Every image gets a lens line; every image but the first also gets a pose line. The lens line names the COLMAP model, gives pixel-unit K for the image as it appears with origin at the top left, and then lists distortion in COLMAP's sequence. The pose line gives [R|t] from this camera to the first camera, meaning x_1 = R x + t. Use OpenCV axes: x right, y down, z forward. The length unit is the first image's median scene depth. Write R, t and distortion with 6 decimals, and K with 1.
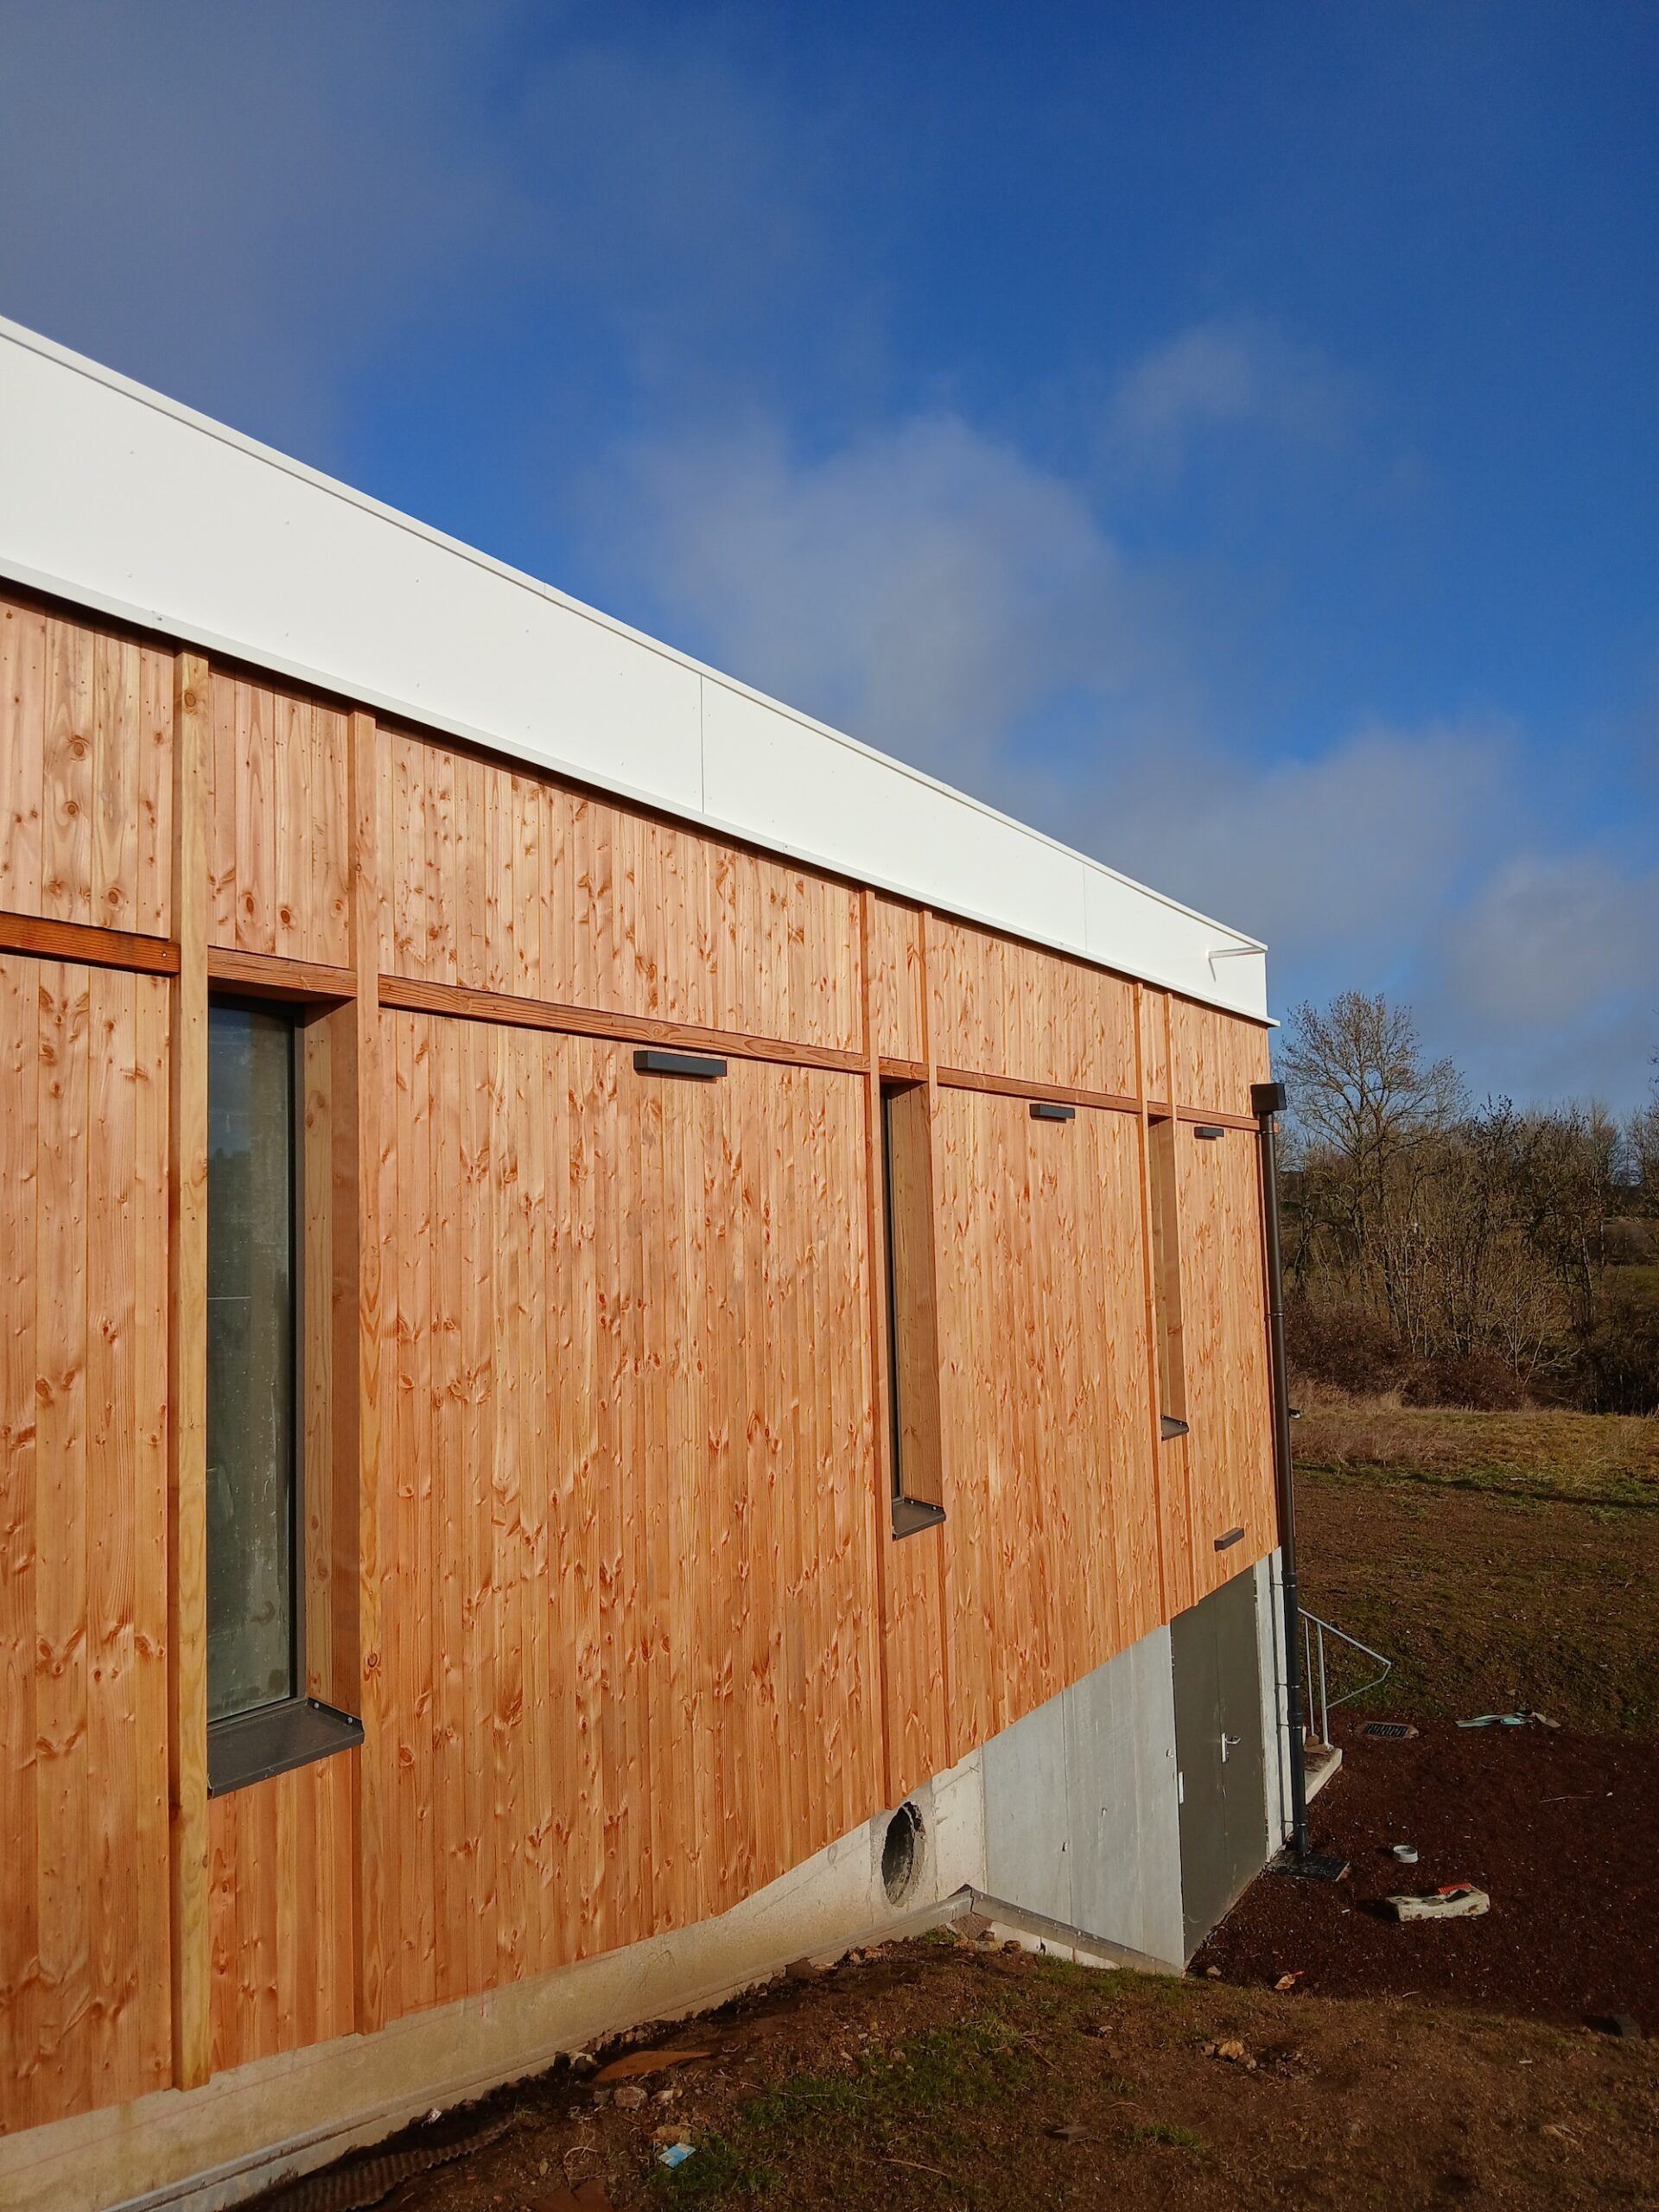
lens RADIAL K [[1742.4, 0, 829.5], [0, 1742.4, 1106.0], [0, 0, 1]] dist [0.048529, -0.078210]
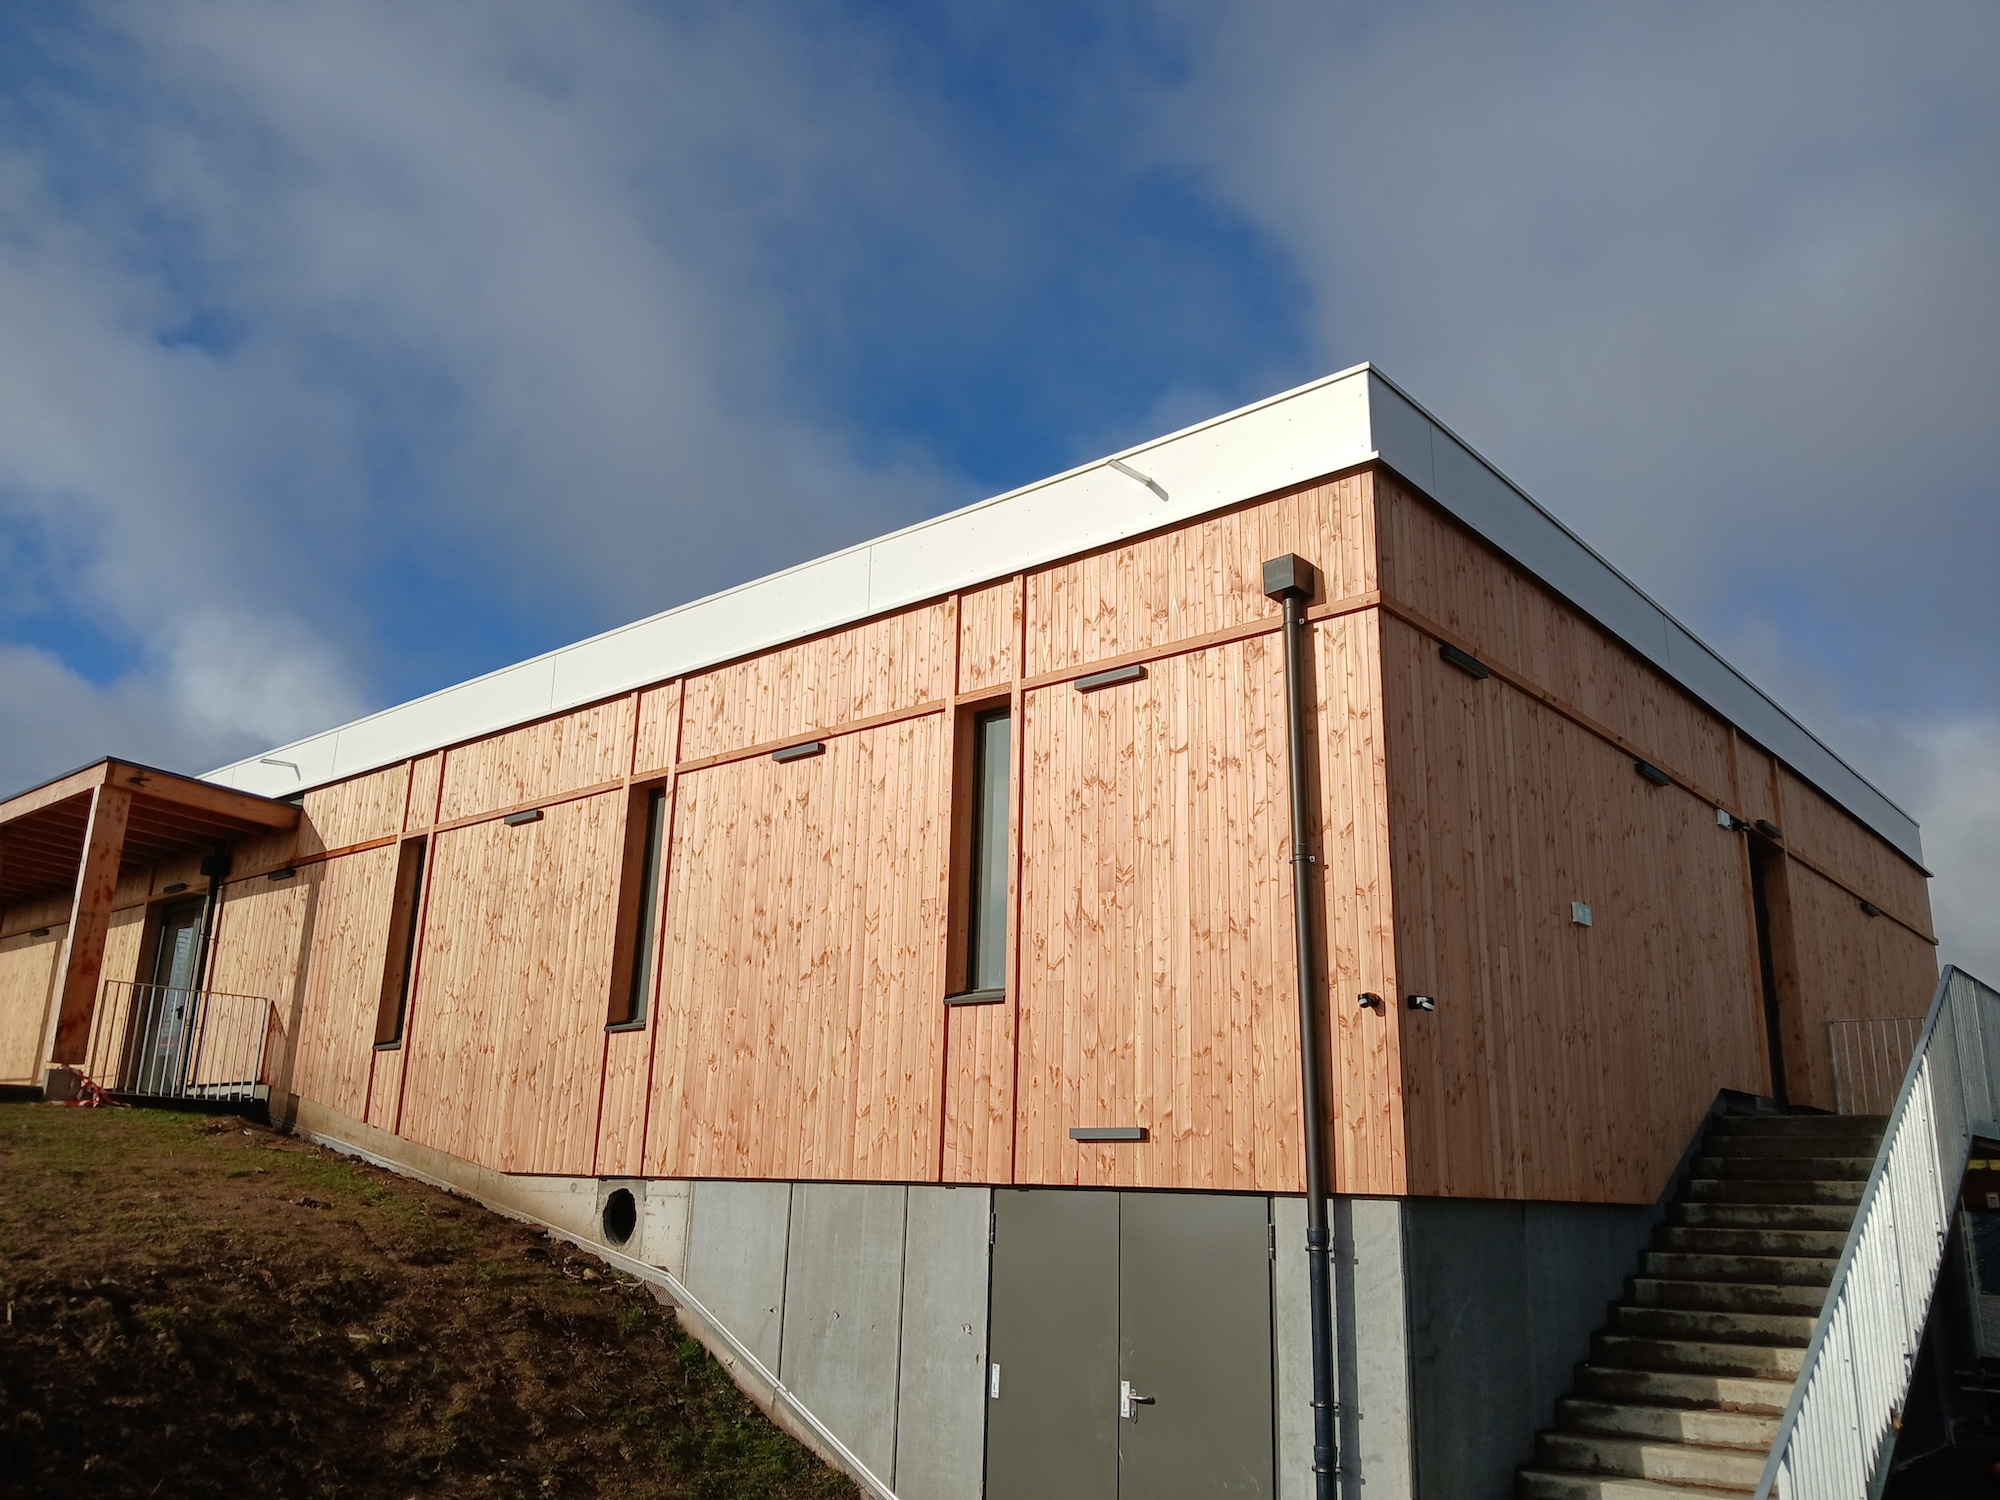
lens RADIAL K [[1575.4, 0, 1000.0], [0, 1575.4, 750.0], [0, 0, 1]] dist [0.048529, -0.078210]
pose [[-0.226695, -0.249786, -0.941391, 1.729260], [0.044299, 0.962910, -0.266163, 0.465590], [0.972958, -0.102041, -0.207222, 1.945038]]
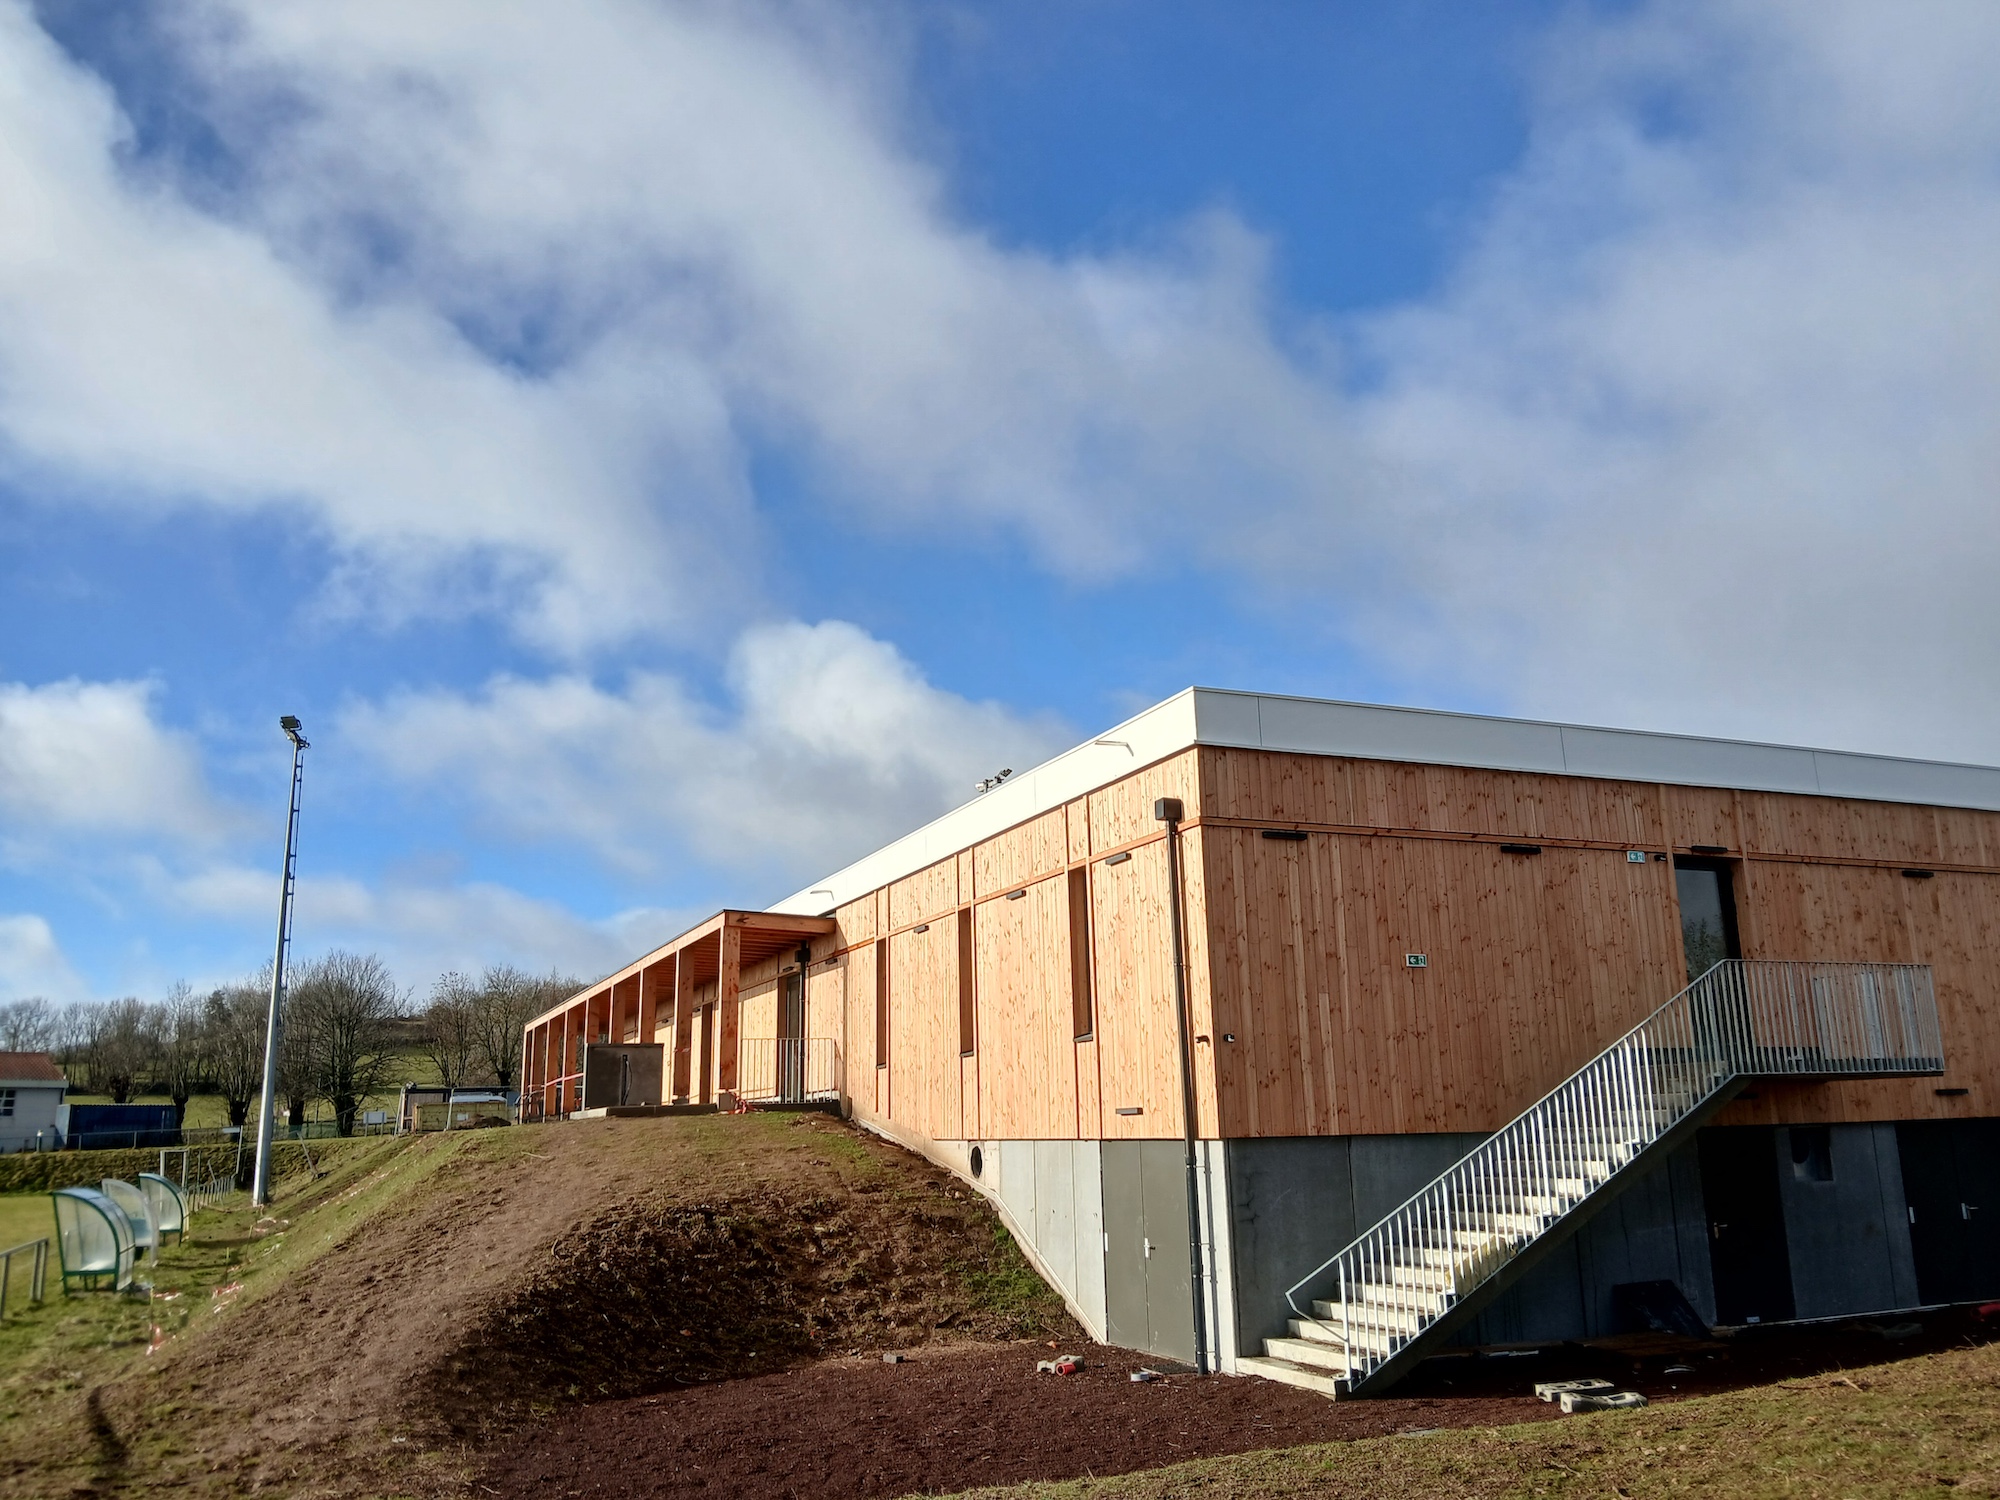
lens RADIAL K [[1583.1, 0, 1000.0], [0, 1583.1, 750.0], [0, 0, 1]] dist [0.125555, -0.177267]
pose [[-0.627790, -0.140887, -0.765526, 2.521959], [0.094719, 0.962347, -0.254787, 0.500861], [0.772598, -0.232463, -0.590807, 3.185857]]
